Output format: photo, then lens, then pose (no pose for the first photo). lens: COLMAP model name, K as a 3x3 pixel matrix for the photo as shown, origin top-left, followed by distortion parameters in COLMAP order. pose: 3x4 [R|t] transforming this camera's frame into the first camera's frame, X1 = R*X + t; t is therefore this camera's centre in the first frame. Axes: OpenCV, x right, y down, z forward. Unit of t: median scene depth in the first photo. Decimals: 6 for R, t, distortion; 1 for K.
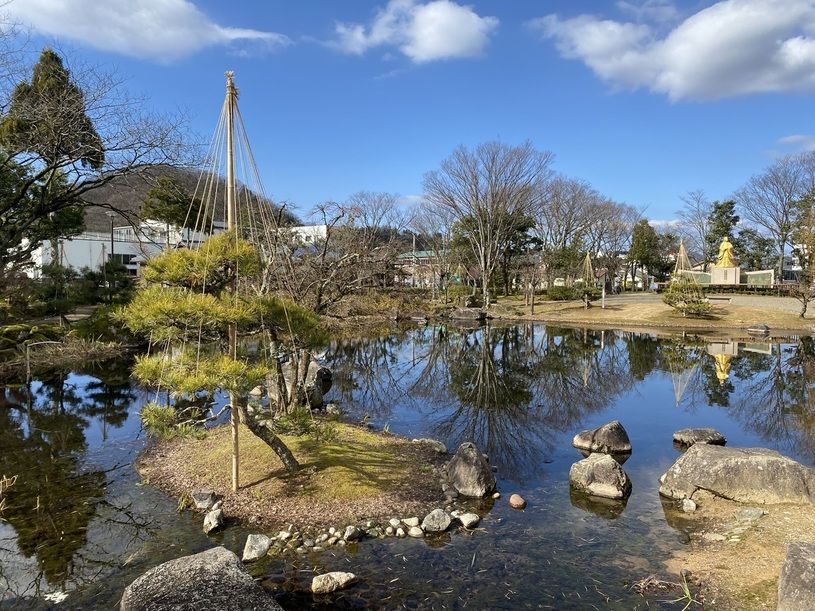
lens RADIAL K [[617.5, 0, 407.5], [0, 617.5, 305.5], [0, 0, 1]] dist [0.000930, 0.000269]
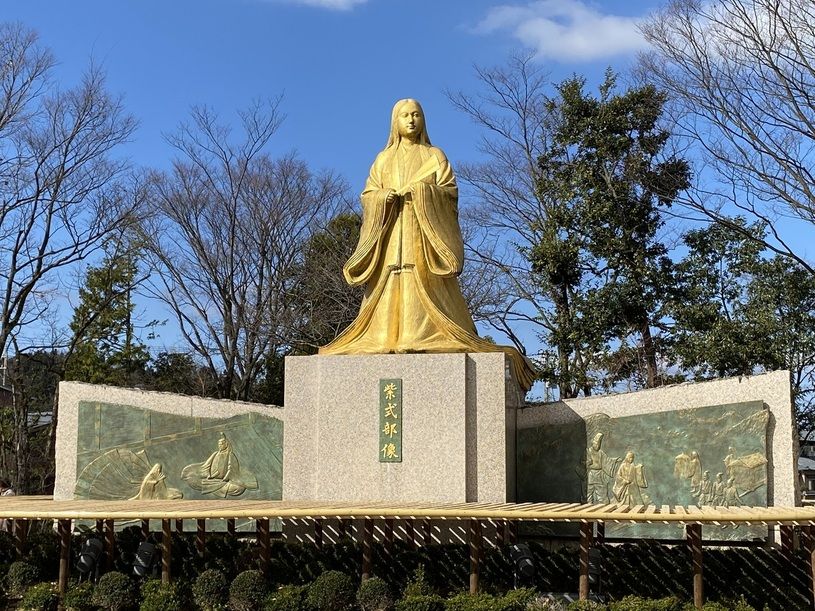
lens RADIAL K [[1330.0, 0, 407.4], [0, 1330.0, 305.7], [0, 0, 1]] dist [0.022400, 0.000000]
pose [[0.984600, 0.016245, 0.174068, 0.374366], [0.014595, 0.984559, -0.174443, -0.022995], [-0.174214, 0.174297, 0.969159, 0.605498]]
